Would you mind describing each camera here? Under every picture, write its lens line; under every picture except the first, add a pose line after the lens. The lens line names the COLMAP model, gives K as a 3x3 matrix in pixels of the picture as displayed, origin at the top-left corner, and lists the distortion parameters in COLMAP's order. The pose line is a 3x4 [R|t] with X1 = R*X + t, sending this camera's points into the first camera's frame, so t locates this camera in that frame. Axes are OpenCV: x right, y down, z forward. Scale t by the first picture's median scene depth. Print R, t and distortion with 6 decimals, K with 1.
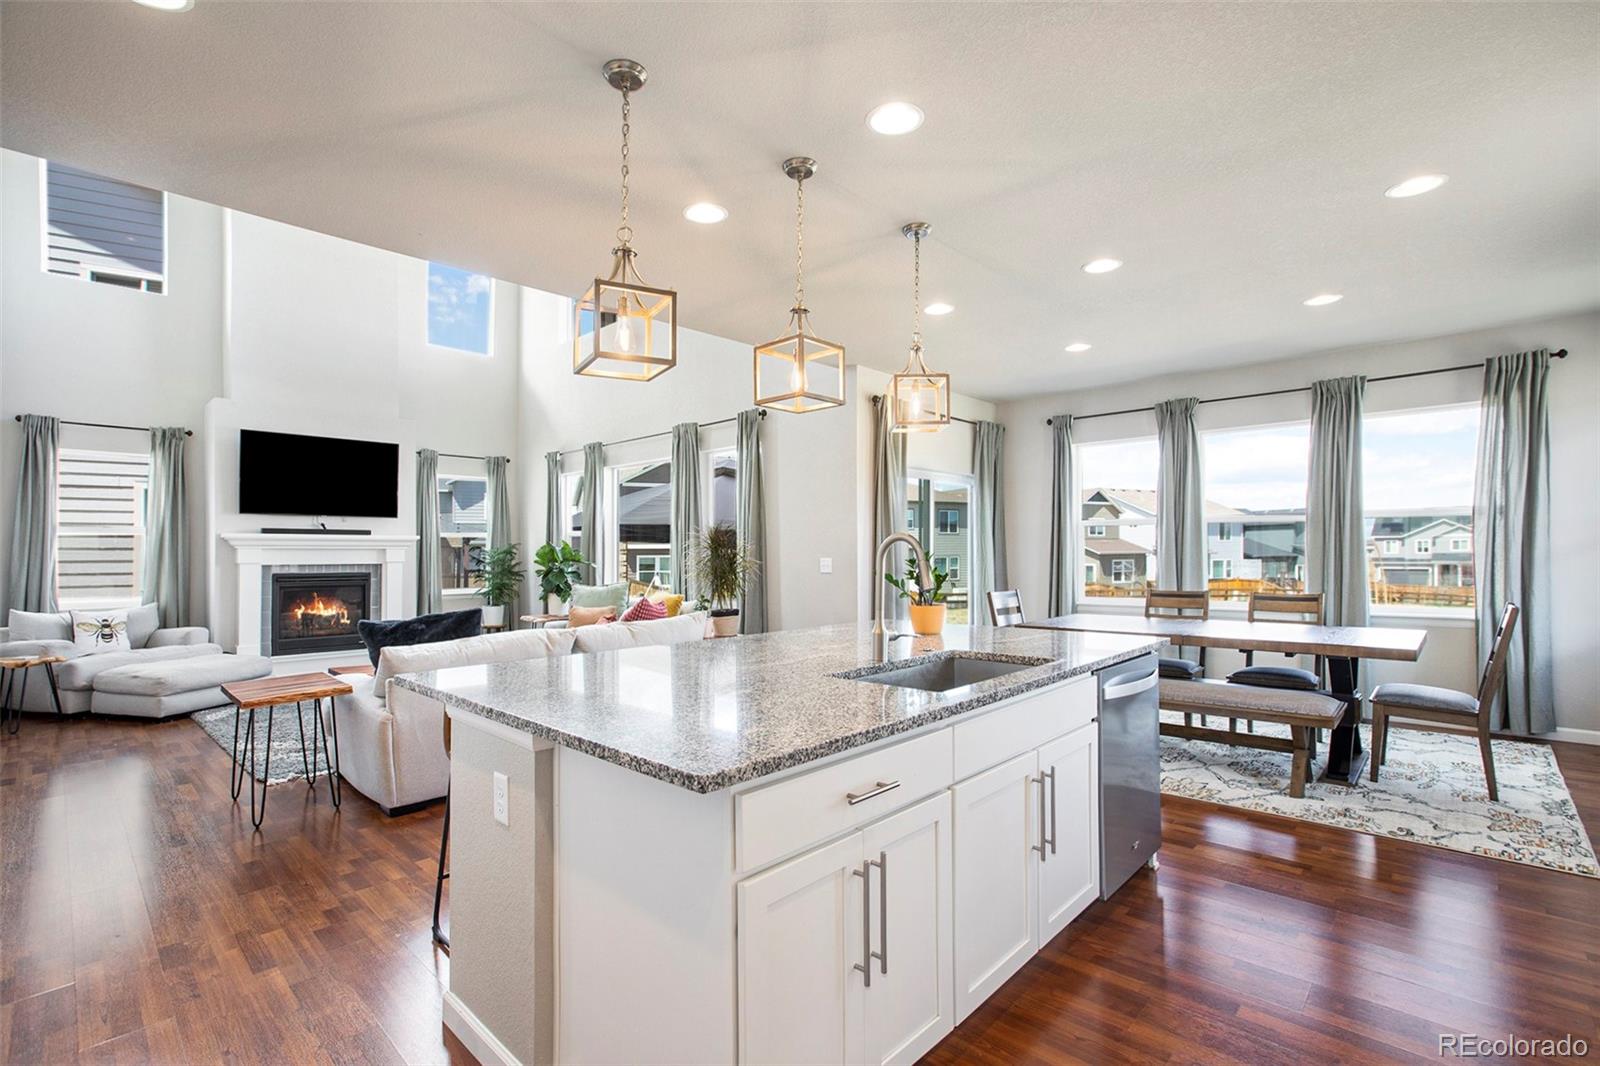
lens RADIAL K [[726.1, 0, 796.7], [0, 726.1, 544.9], [0, 0, 1]] dist [-0.045622, 0.014313]
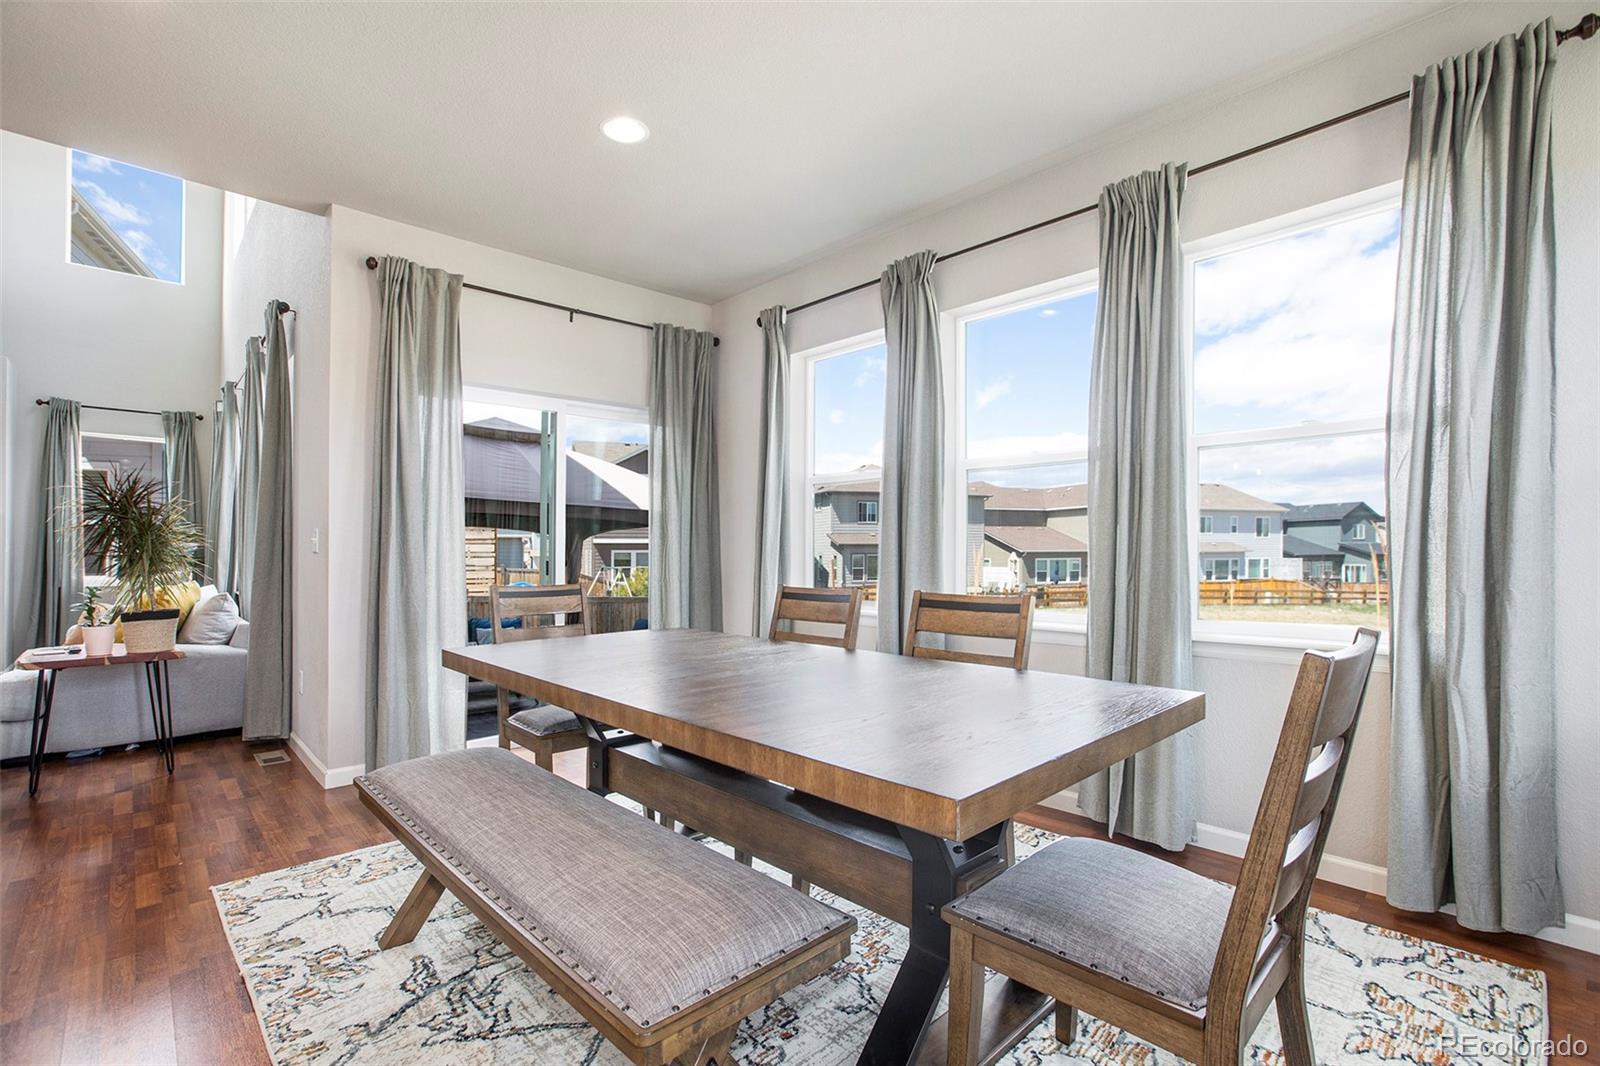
lens RADIAL K [[726.1, 0, 800.6], [0, 726.1, 544.6], [0, 0, 1]] dist [-0.045622, 0.014313]
pose [[0.998475, 0.003922, -0.055068, 0.473579], [-0.003815, 0.999991, 0.002047, 0.027806], [0.055075, -0.001833, 0.998481, 0.406838]]
